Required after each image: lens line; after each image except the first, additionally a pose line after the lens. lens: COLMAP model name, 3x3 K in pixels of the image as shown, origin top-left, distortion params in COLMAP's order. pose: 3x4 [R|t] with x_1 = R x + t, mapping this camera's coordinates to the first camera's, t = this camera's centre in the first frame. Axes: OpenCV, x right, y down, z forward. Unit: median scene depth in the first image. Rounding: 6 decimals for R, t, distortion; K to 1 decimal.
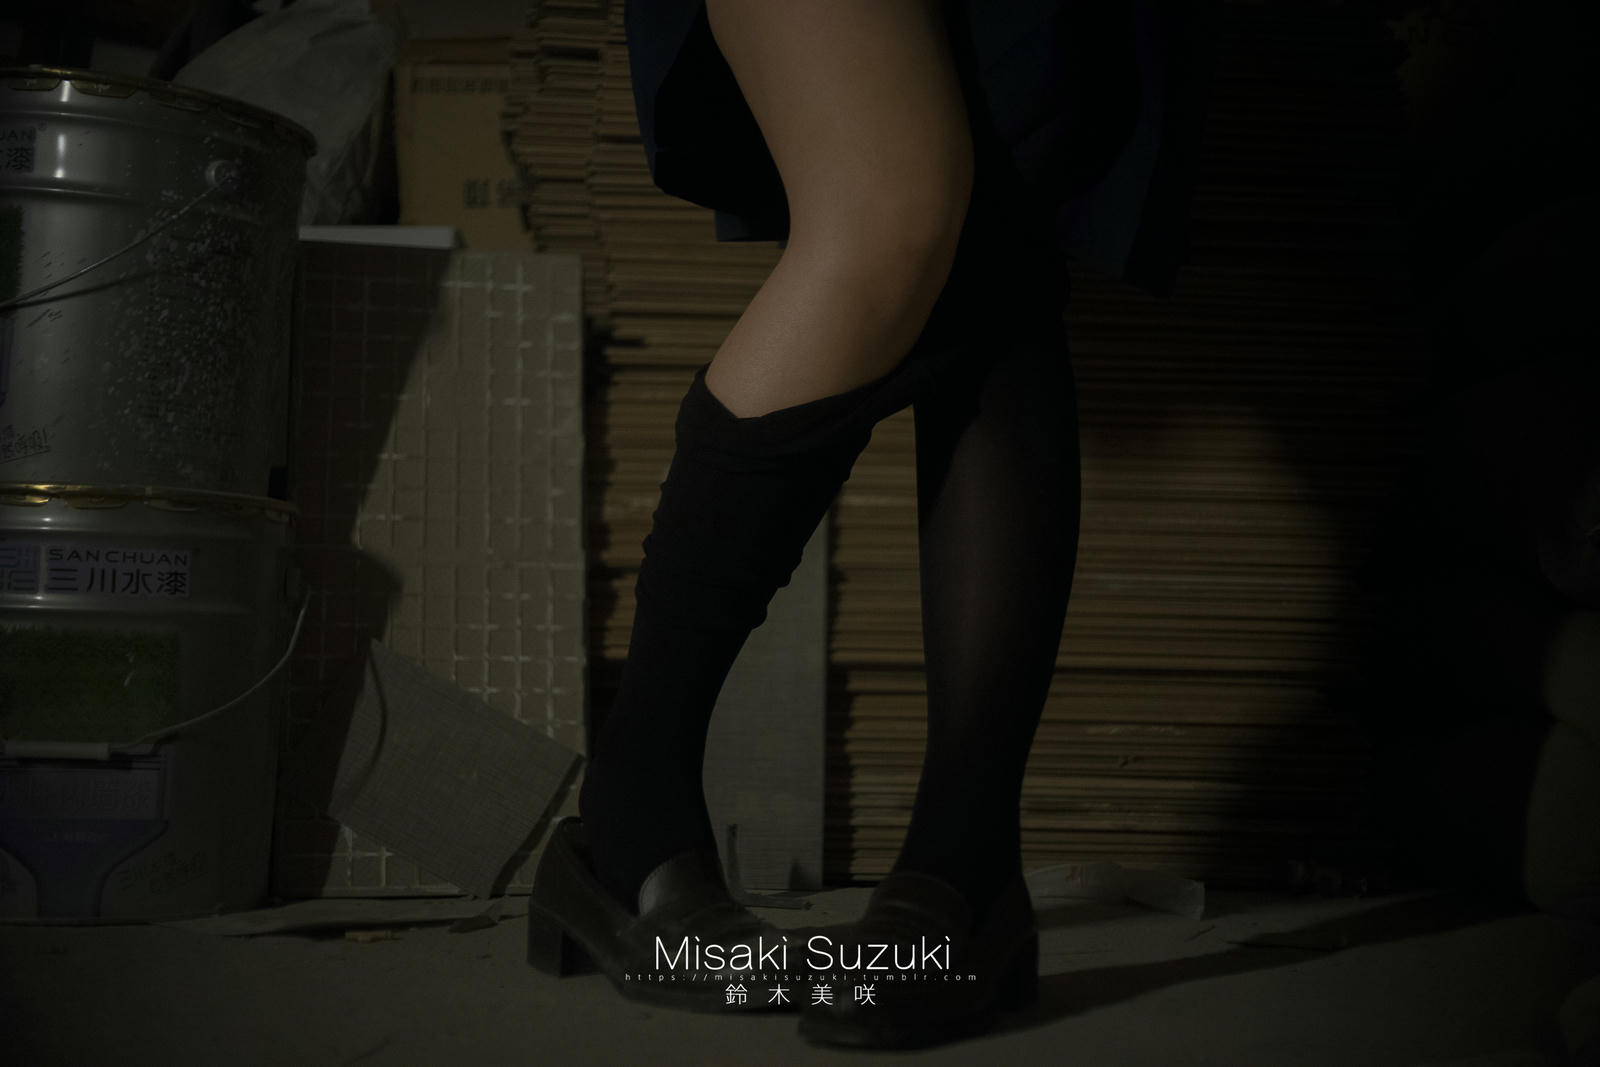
lens RADIAL K [[1797.8, 0, 761.0], [0, 1797.8, 530.4], [0, 0, 1]] dist [-0.019800, 0.000000]
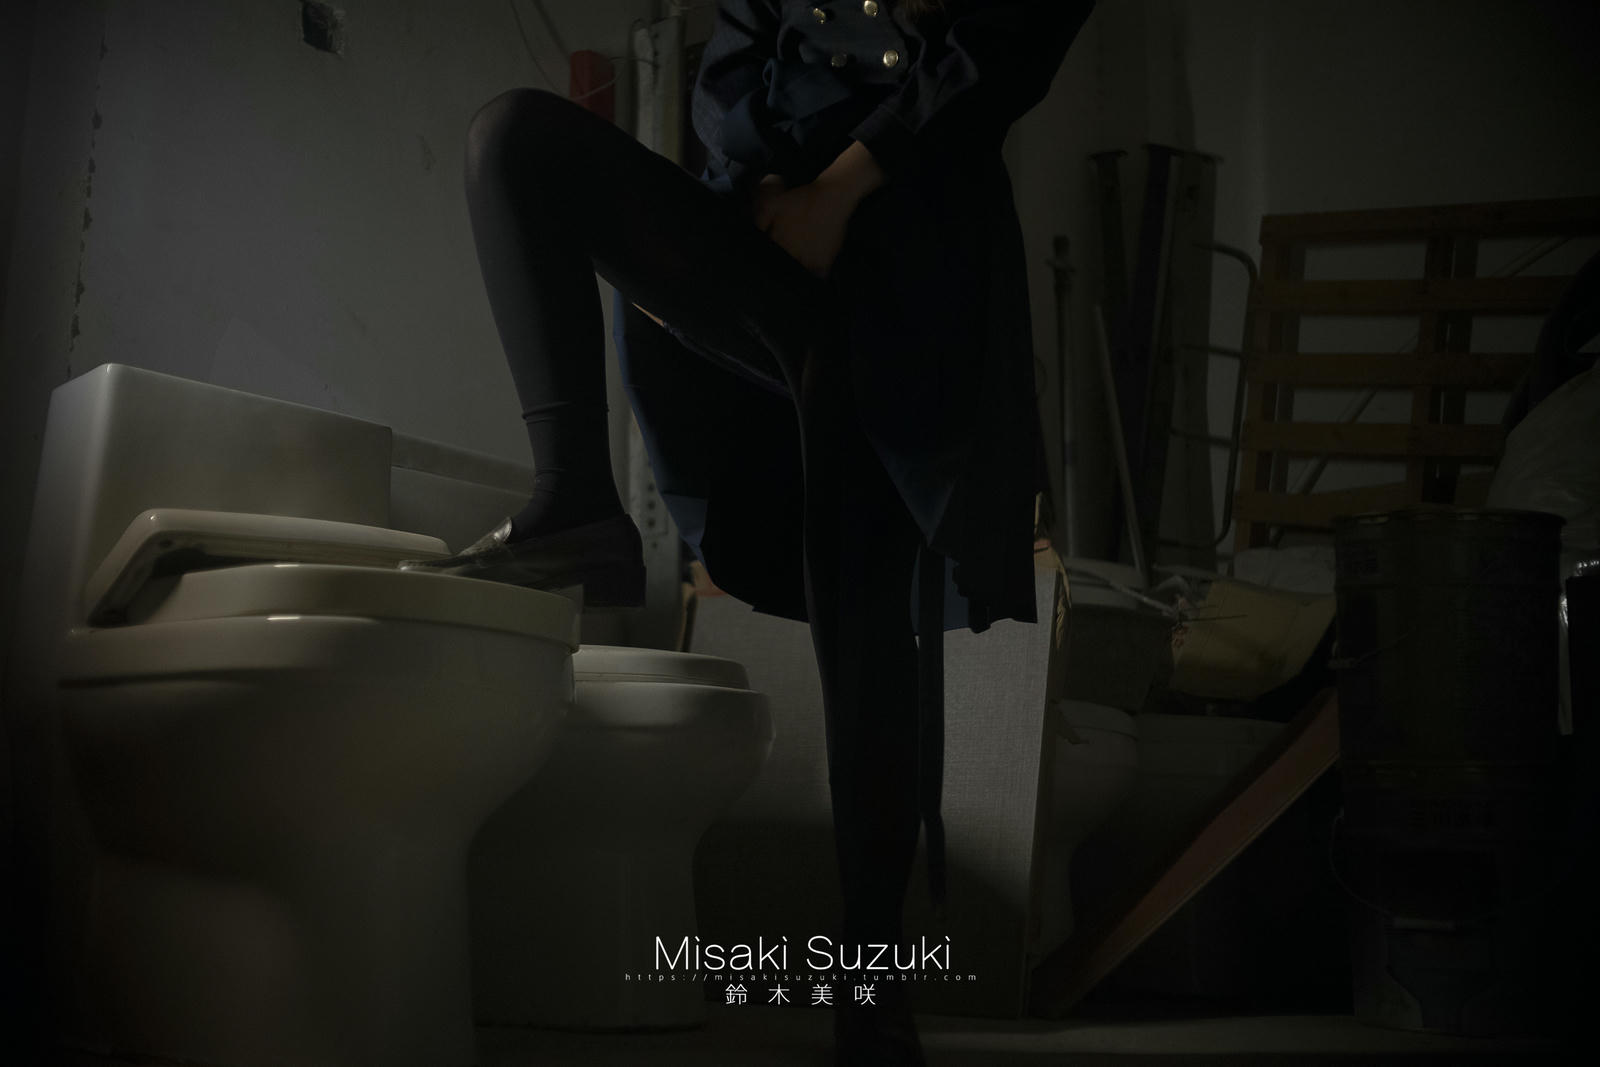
lens RADIAL K [[1797.8, 0, 822.0], [0, 1797.8, 504.1], [0, 0, 1]] dist [-0.019800, 0.000000]
pose [[0.716283, -0.144344, -0.682718, 0.328937], [0.052015, 0.986694, -0.154041, -0.028171], [0.695869, 0.074825, 0.714260, -0.497409]]
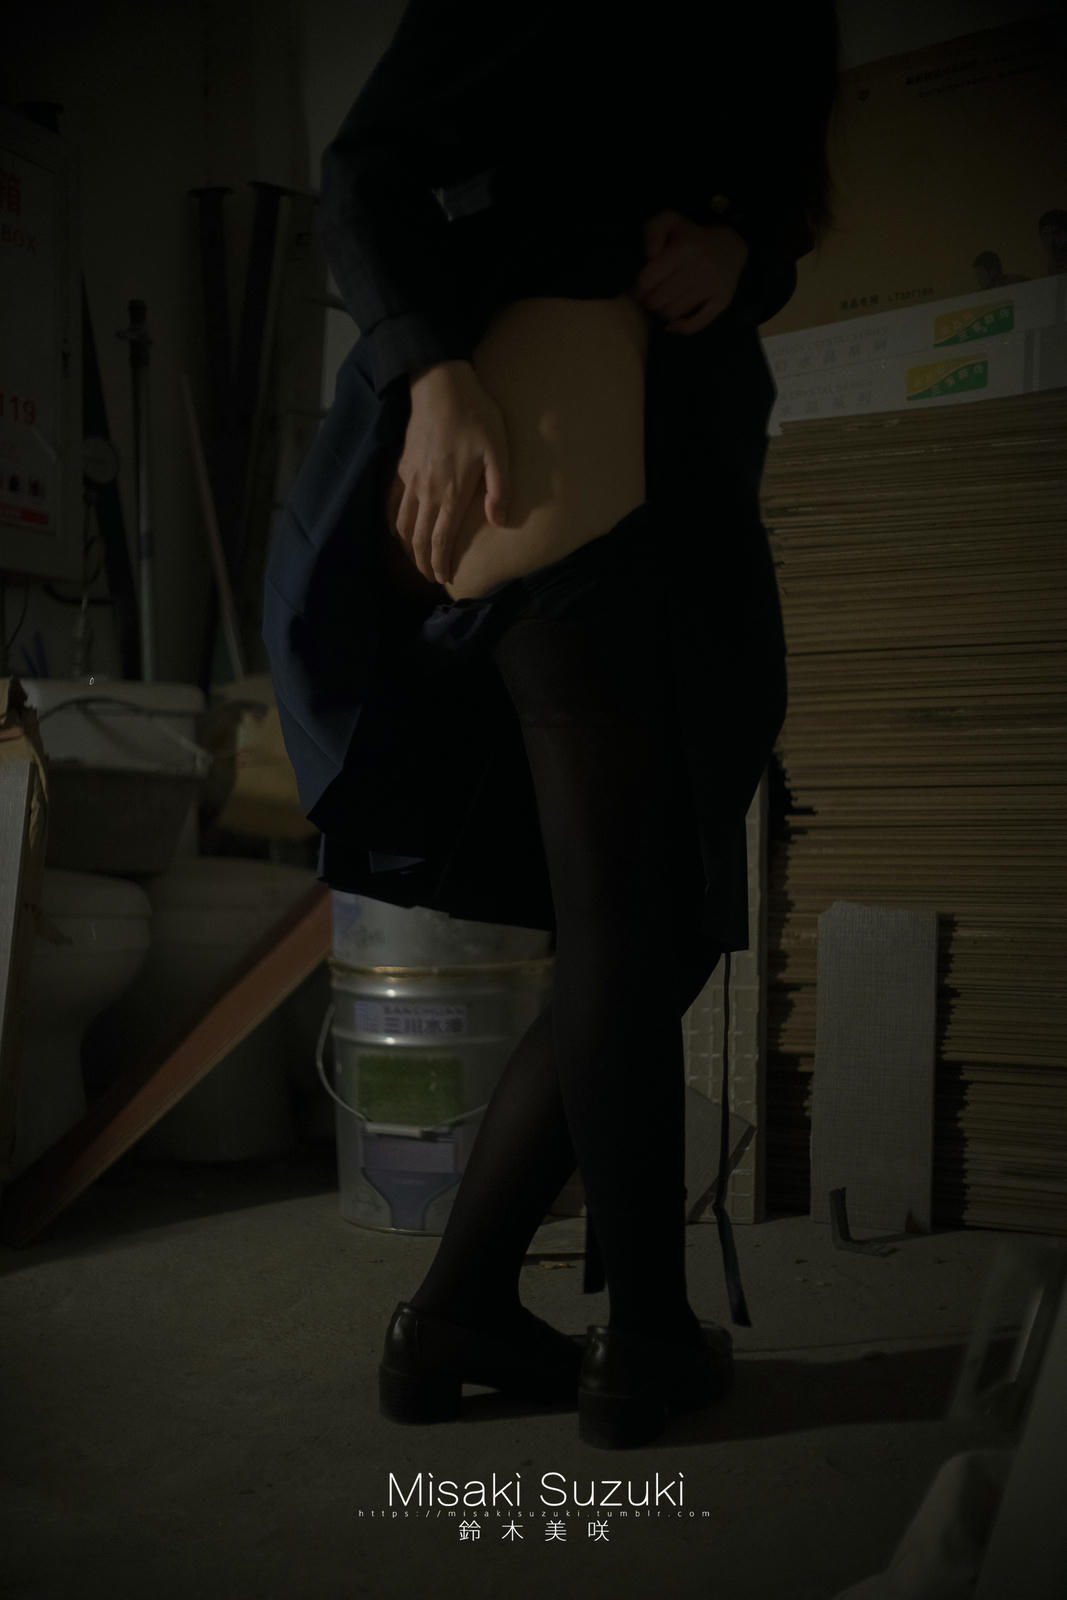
lens RADIAL K [[1795.8, 0, 534.6], [0, 1795.8, 801.4], [0, 0, 1]] dist [-0.027814, 0.000000]
pose [[0.862280, -0.030872, -0.505490, 0.468002], [0.071021, 0.995648, 0.060342, -0.224120], [0.501427, -0.087933, 0.860720, -0.272693]]
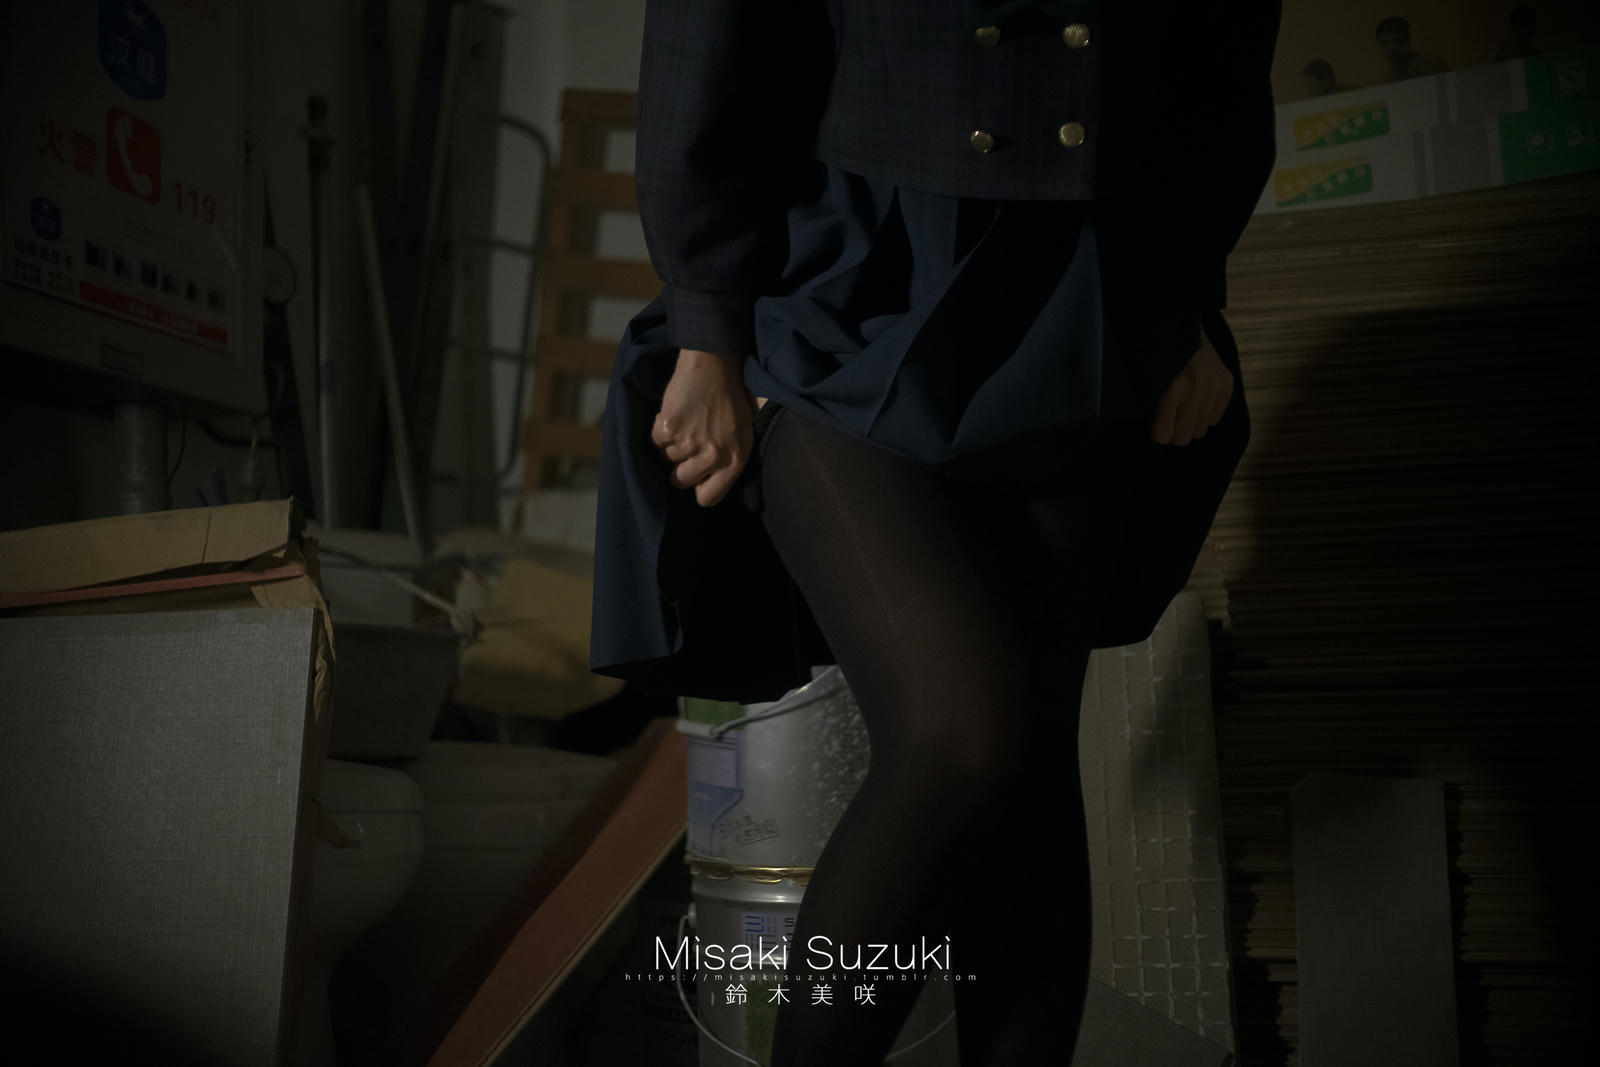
lens RADIAL K [[1797.8, 0, 788.6], [0, 1797.8, 530.5], [0, 0, 1]] dist [-0.019800, 0.000000]
pose [[0.928169, -0.077790, -0.363938, 0.079255], [0.074036, 0.996960, -0.024279, -0.197540], [0.364720, -0.004409, 0.931107, -0.161170]]
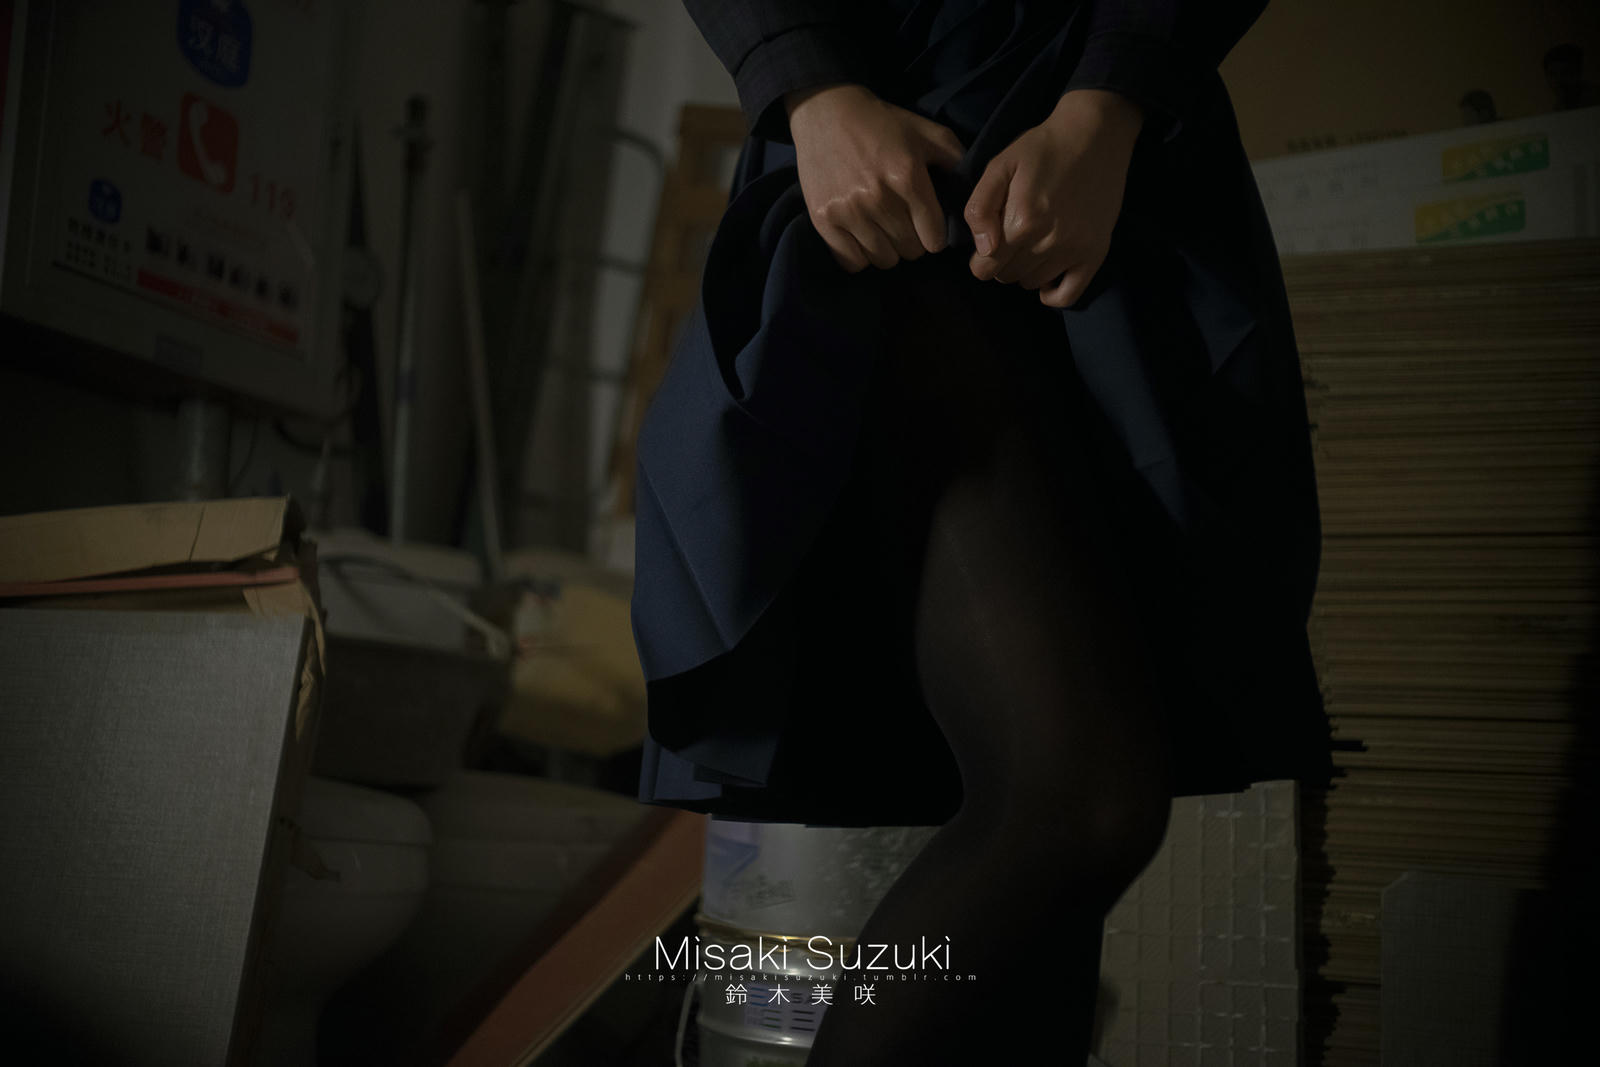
lens RADIAL K [[1797.8, 0, 788.1], [0, 1797.8, 538.9], [0, 0, 1]] dist [-0.019800, 0.000000]
pose [[0.894887, -0.035237, -0.444899, 0.103582], [0.013494, 0.998559, -0.051945, -0.185908], [0.446088, 0.040482, 0.894073, -0.033680]]
